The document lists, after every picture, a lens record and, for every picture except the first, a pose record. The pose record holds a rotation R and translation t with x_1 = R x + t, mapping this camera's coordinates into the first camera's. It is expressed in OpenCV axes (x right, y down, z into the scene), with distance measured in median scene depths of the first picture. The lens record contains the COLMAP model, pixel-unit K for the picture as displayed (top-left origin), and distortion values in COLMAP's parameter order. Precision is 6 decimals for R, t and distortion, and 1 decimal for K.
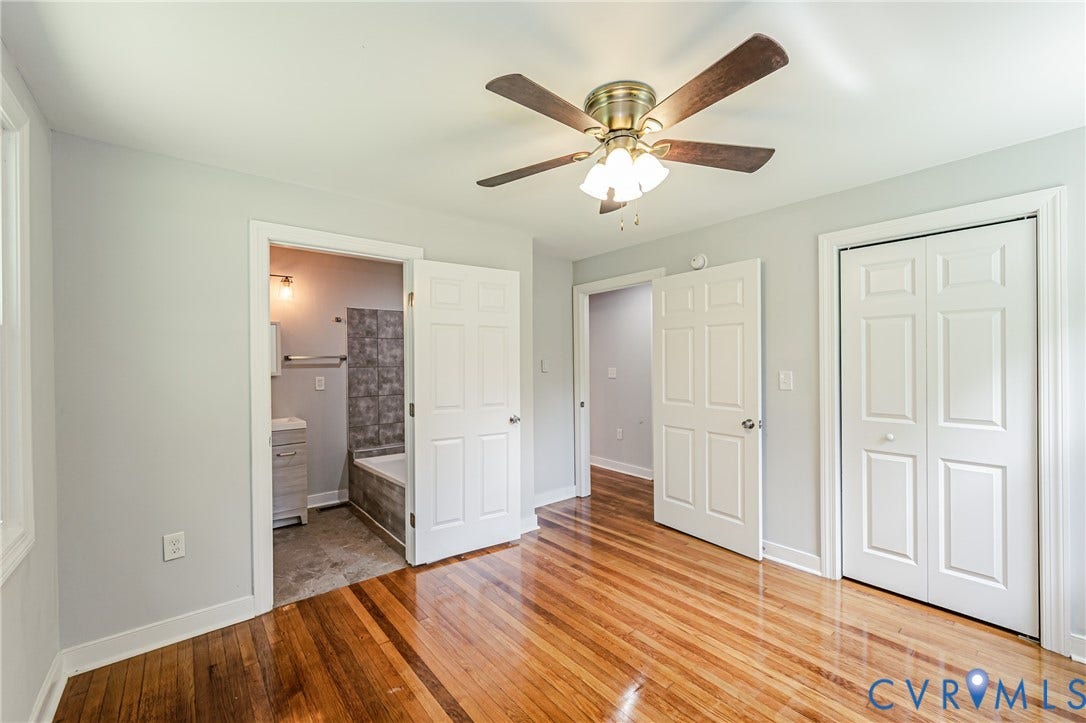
lens RADIAL K [[436.8, 0, 537.5], [0, 436.8, 361.3], [0, 0, 1]] dist [0.002170, 0.000276]
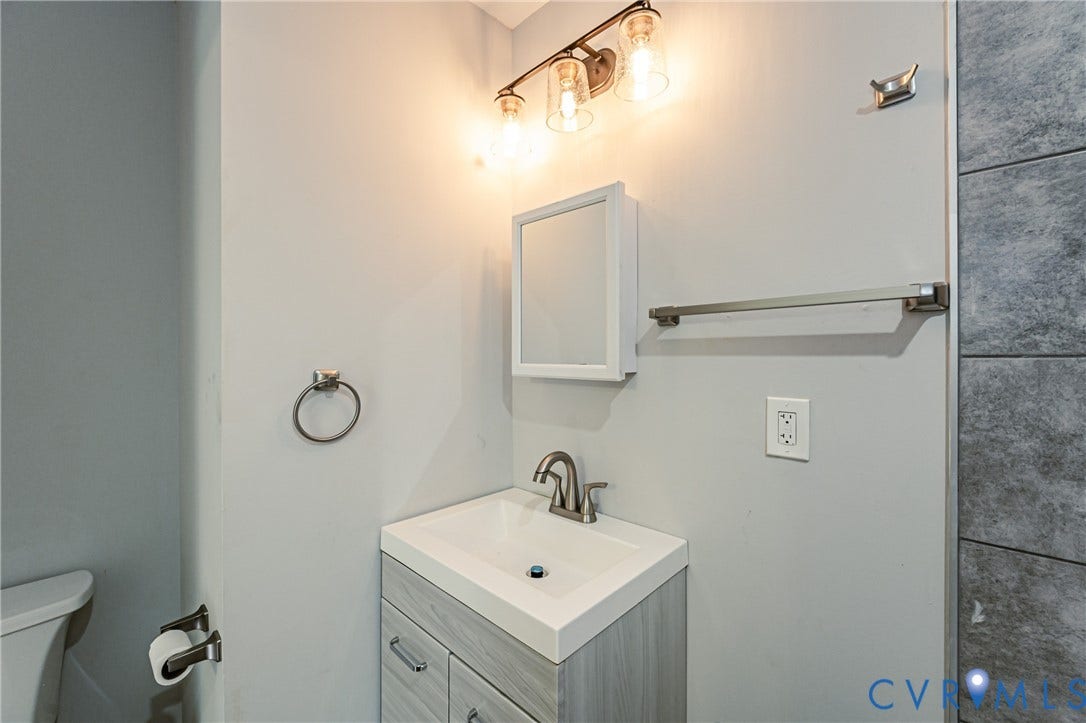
lens RADIAL K [[436.8, 0, 540.6], [0, 436.8, 355.6], [0, 0, 1]] dist [0.002170, 0.000276]
pose [[0.126353, 0.014440, -0.991880, -0.285475], [0.000130, 0.999894, 0.014573, 0.011479], [0.991985, -0.001971, 0.126338, 0.811054]]
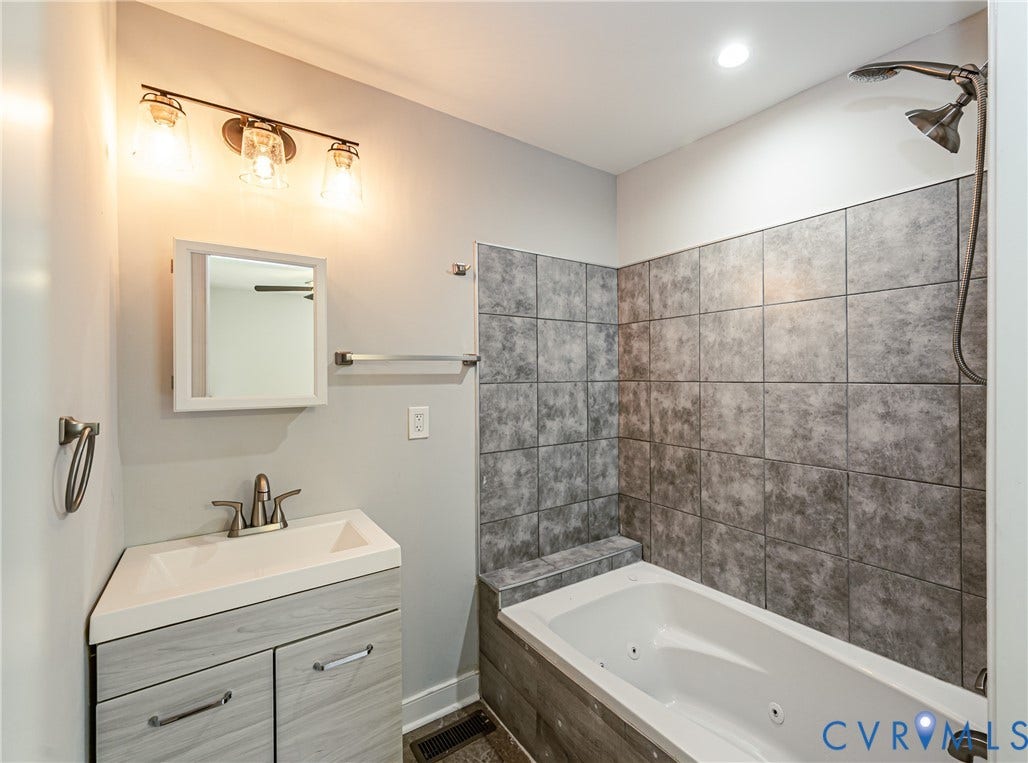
lens RADIAL K [[463.3, 0, 575.8], [0, 463.3, 371.0], [0, 0, 1]] dist [0.001920, -0.000130]
pose [[0.999728, 0.009182, -0.021442, -0.325573], [-0.009242, 0.999954, -0.002686, 0.002263], [0.021416, 0.002884, 0.999766, 0.541953]]
